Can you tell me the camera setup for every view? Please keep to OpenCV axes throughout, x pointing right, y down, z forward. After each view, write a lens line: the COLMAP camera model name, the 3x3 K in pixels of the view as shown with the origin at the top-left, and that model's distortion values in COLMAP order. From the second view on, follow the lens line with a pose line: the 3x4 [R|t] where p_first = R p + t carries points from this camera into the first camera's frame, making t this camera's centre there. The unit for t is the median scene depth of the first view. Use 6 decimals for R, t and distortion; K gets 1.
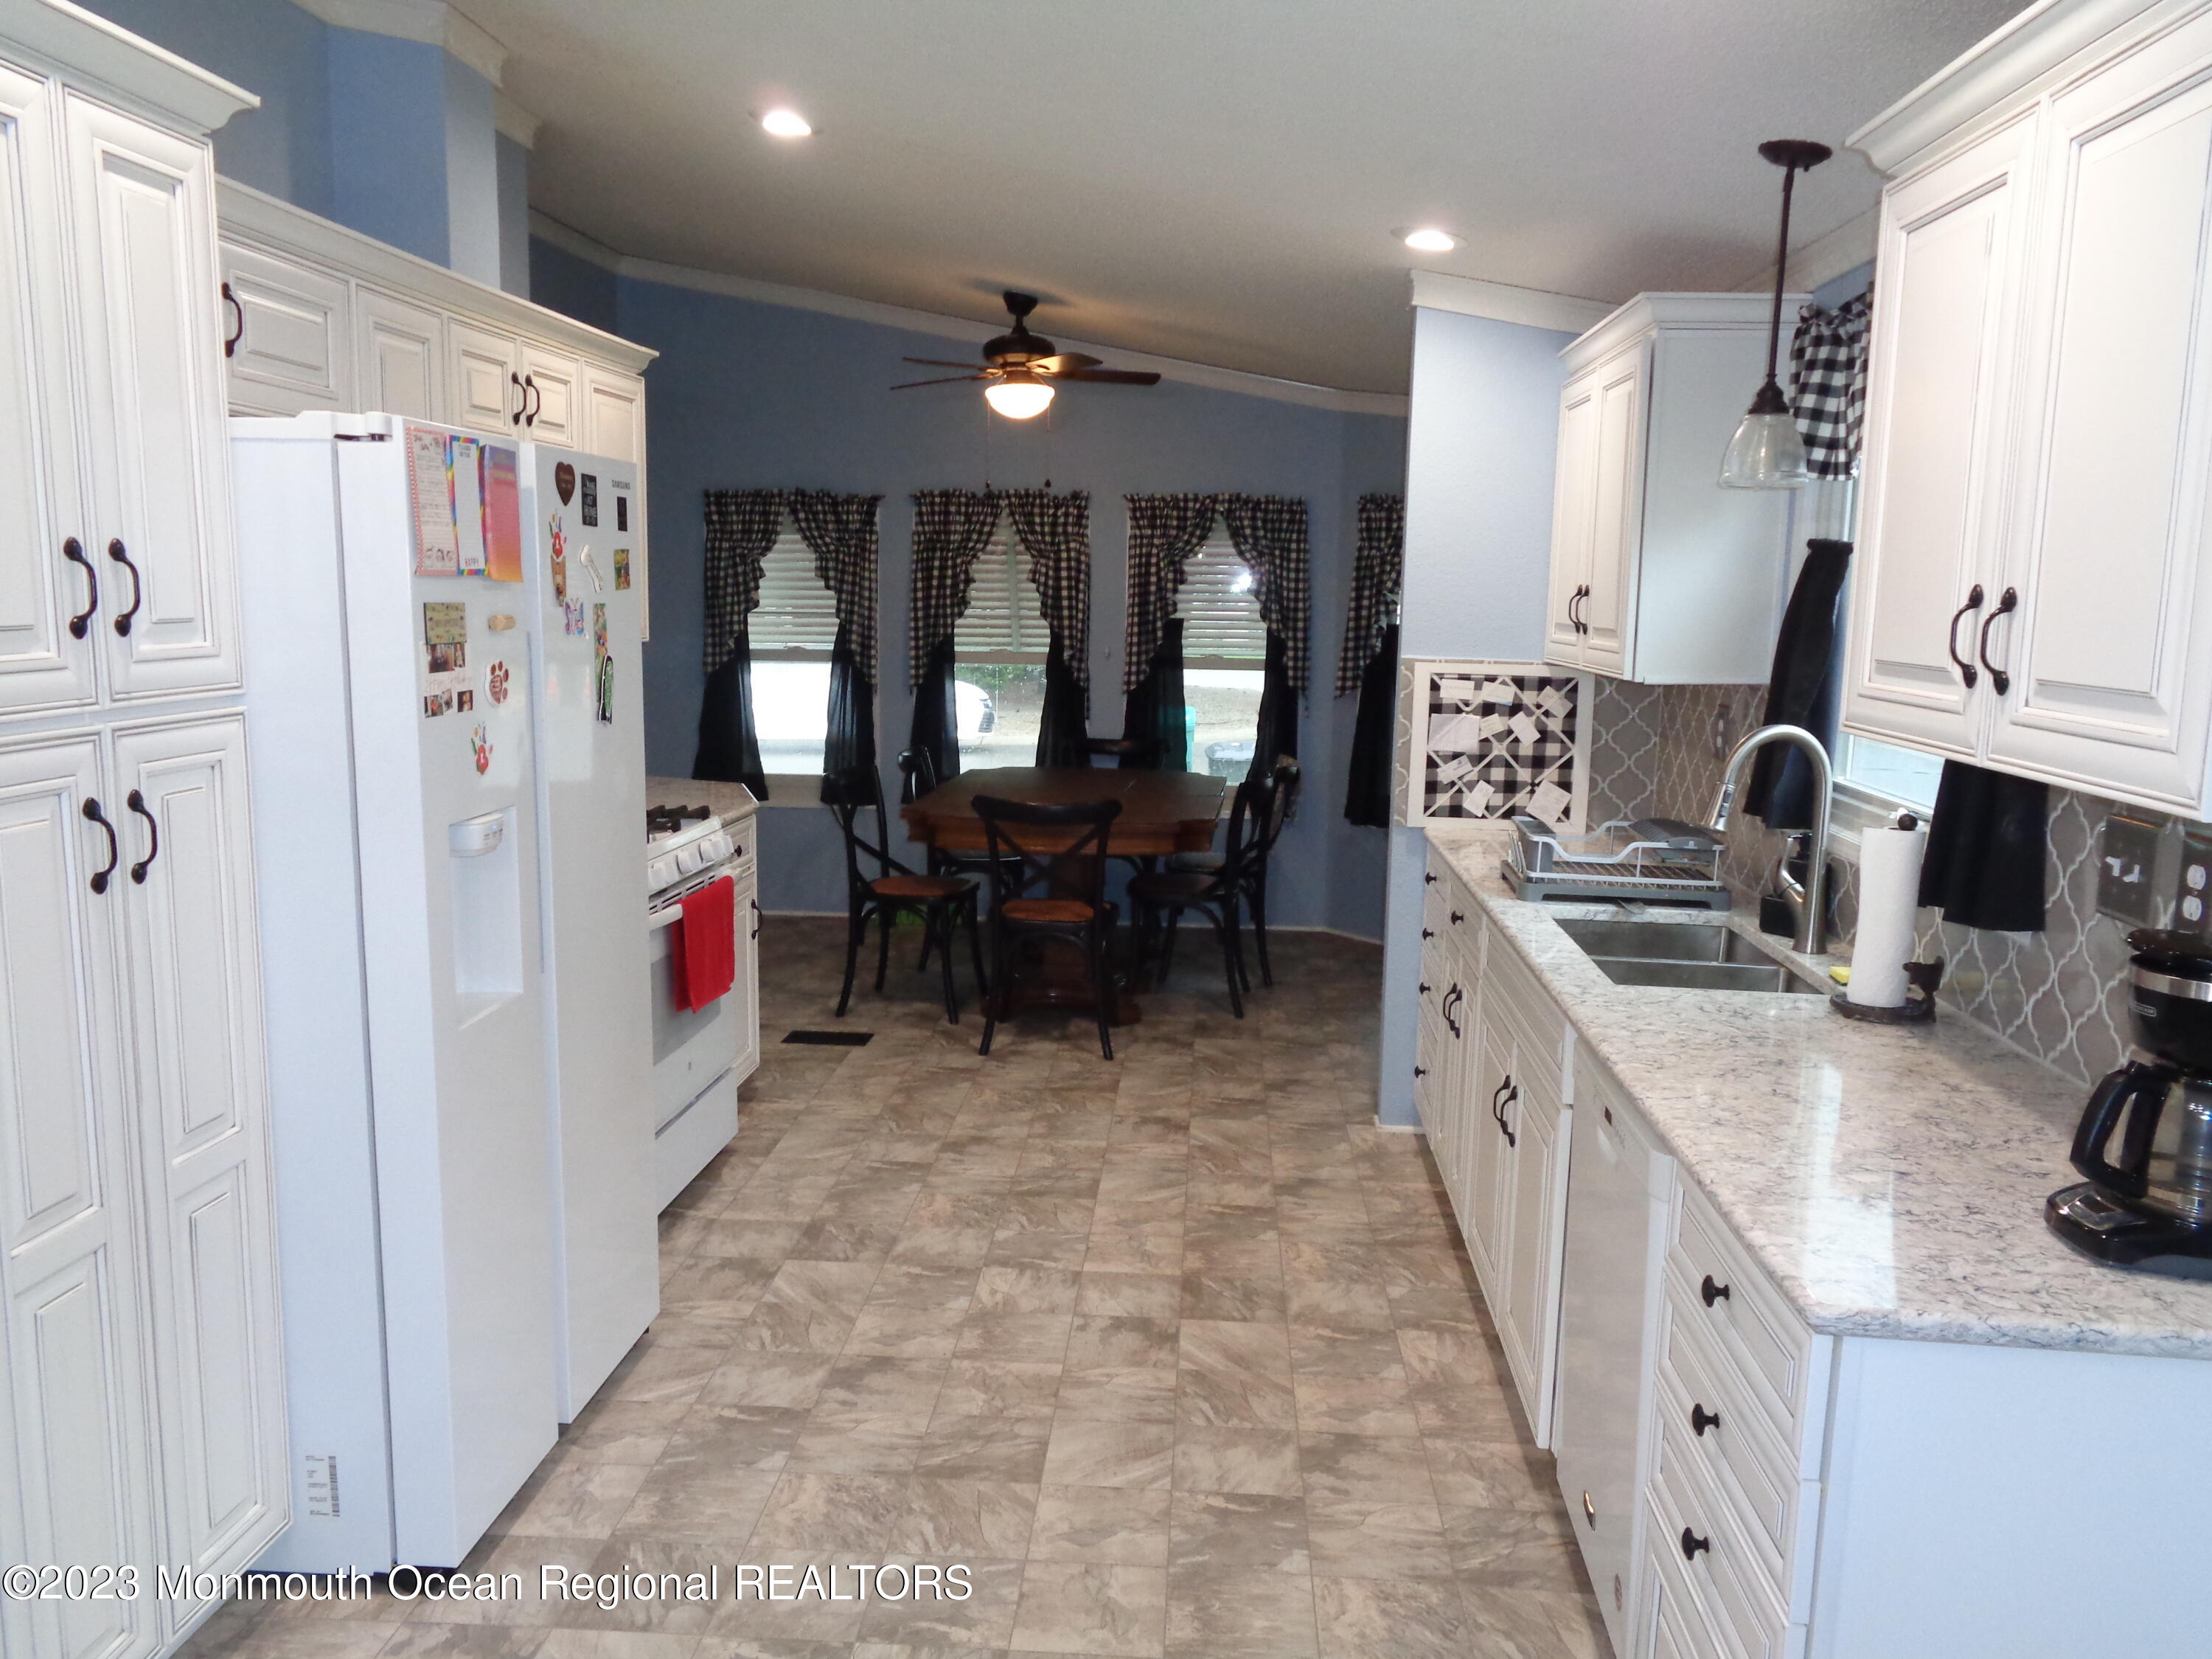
lens RADIAL K [[1657.0, 0, 1103.6], [0, 1657.0, 831.8], [0, 0, 1]] dist [0.009755, 0.001012]
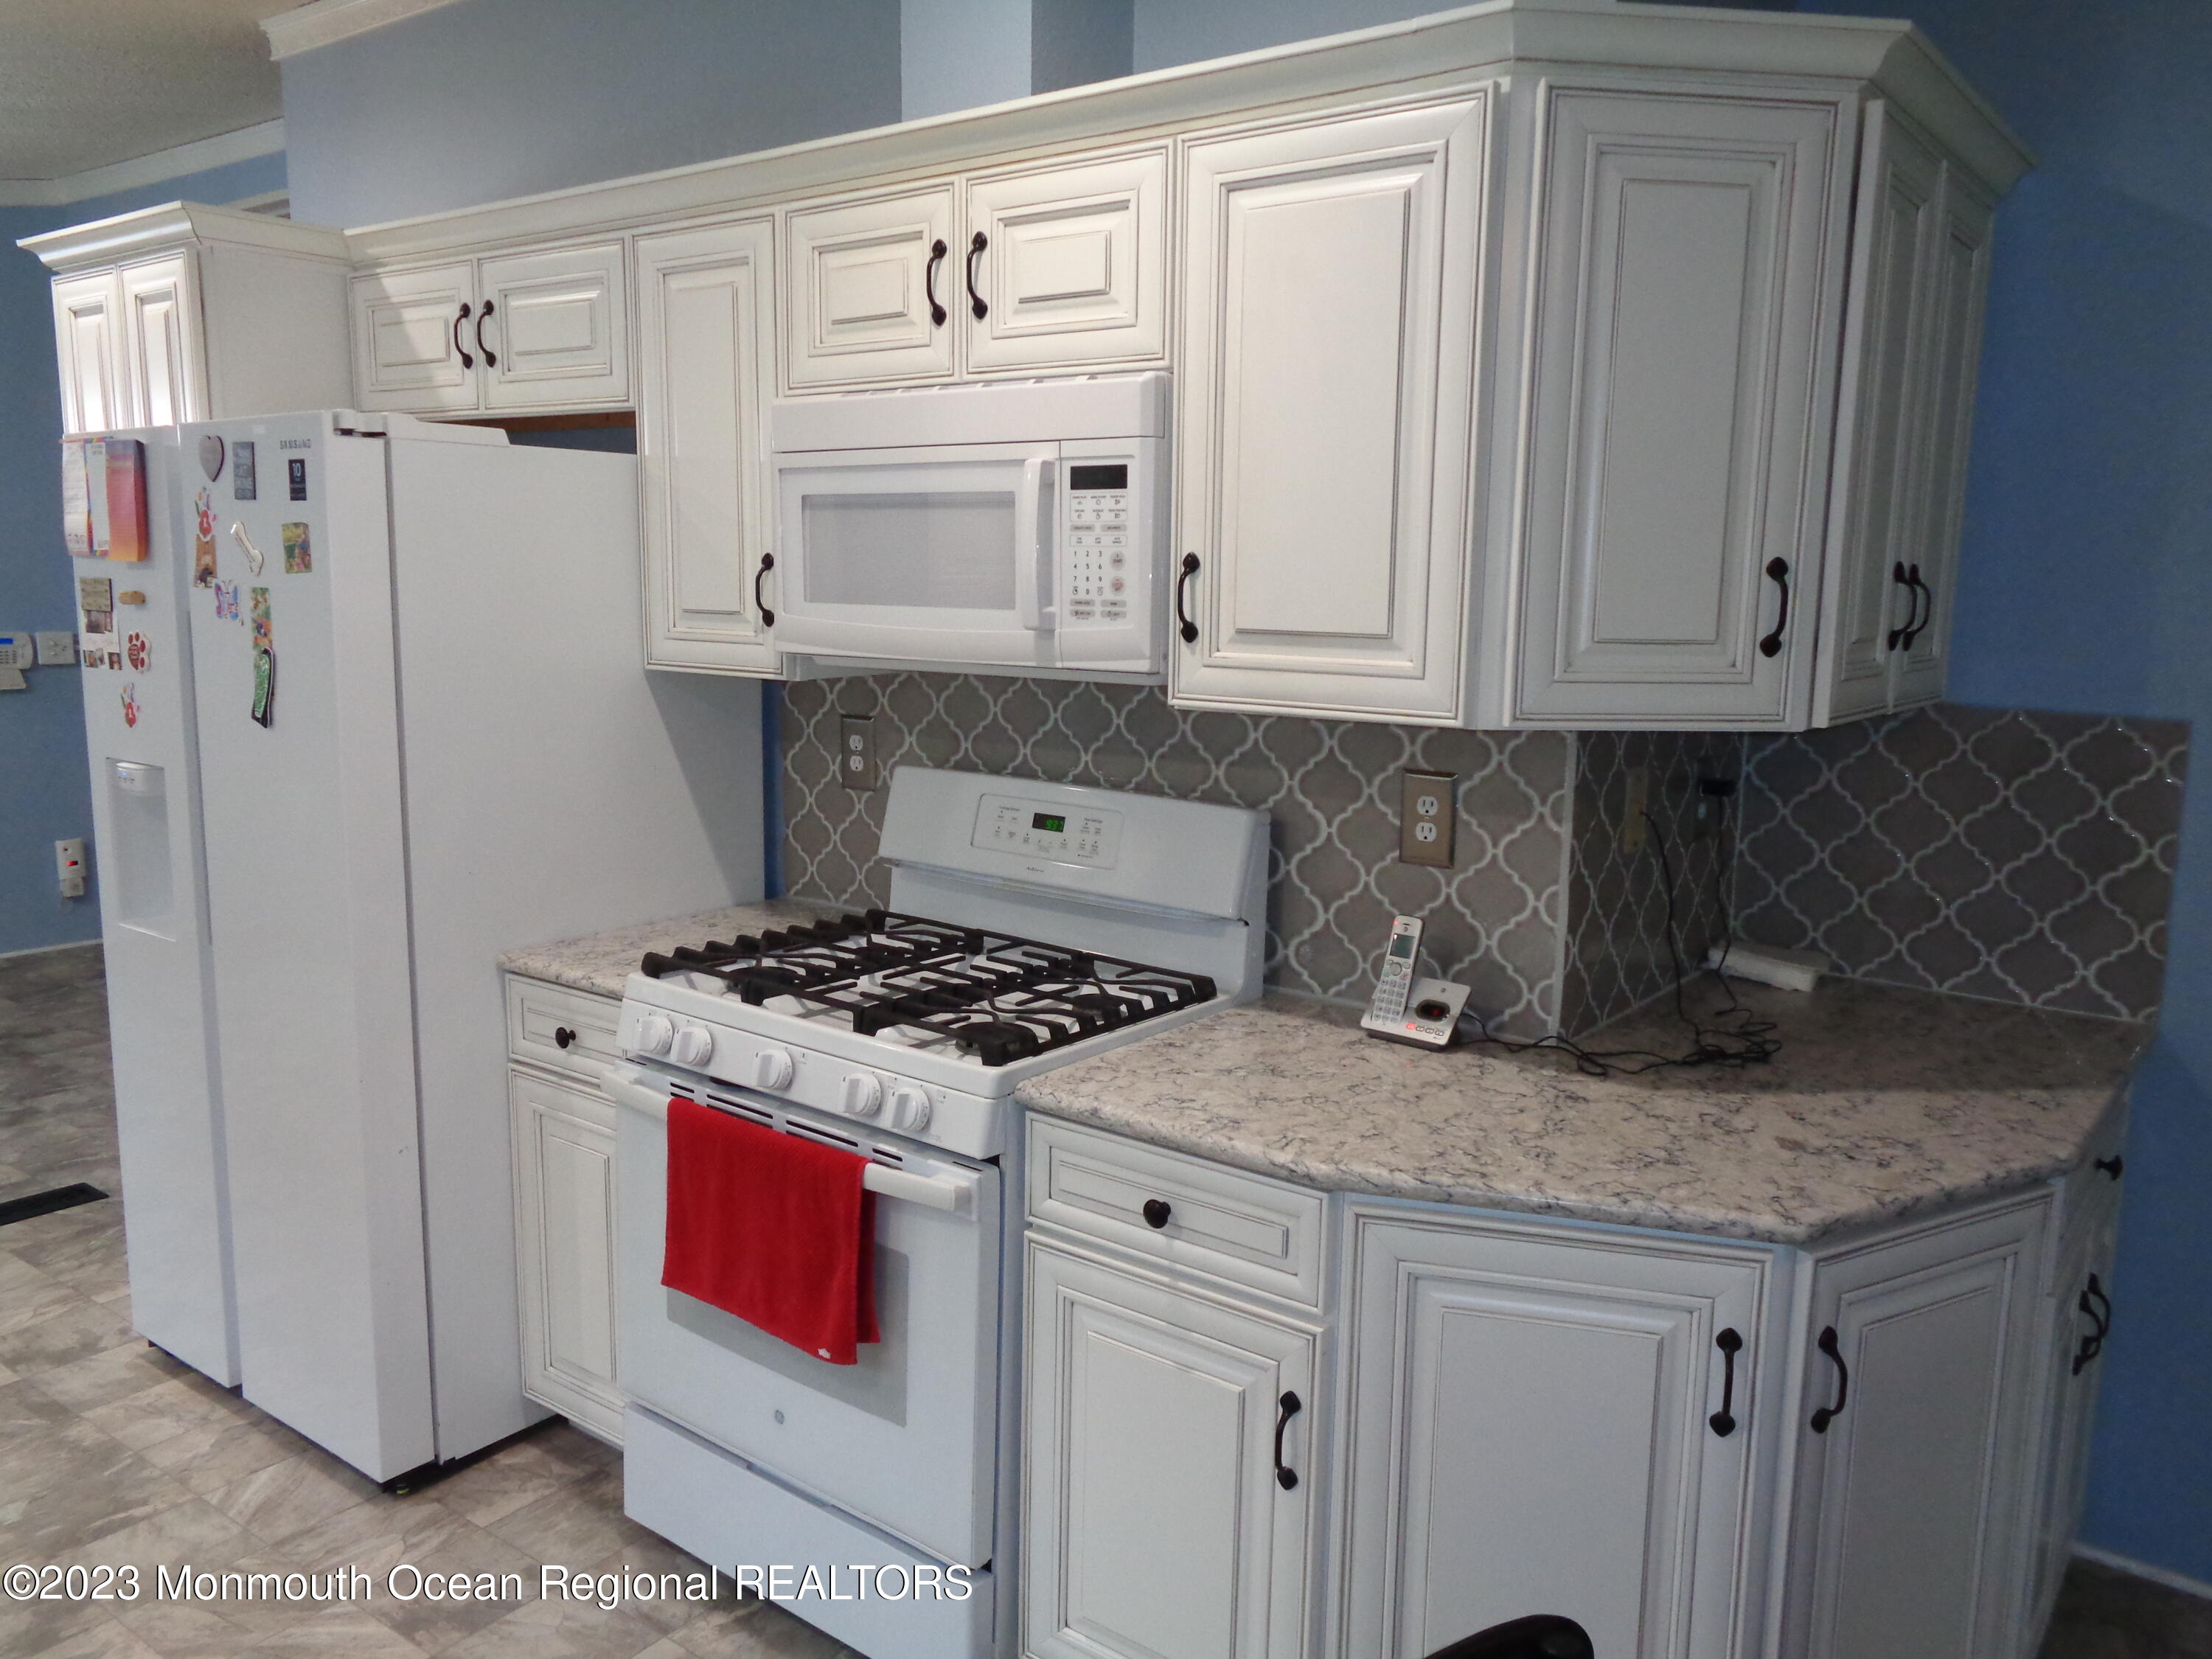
lens RADIAL K [[1657.0, 0, 1099.1], [0, 1657.0, 830.3], [0, 0, 1]] dist [0.009755, 0.001012]
pose [[-0.528212, 0.107933, -0.842225, 0.215526], [-0.147146, 0.965246, 0.215984, -0.268727], [0.836266, 0.238015, -0.493972, 1.836080]]
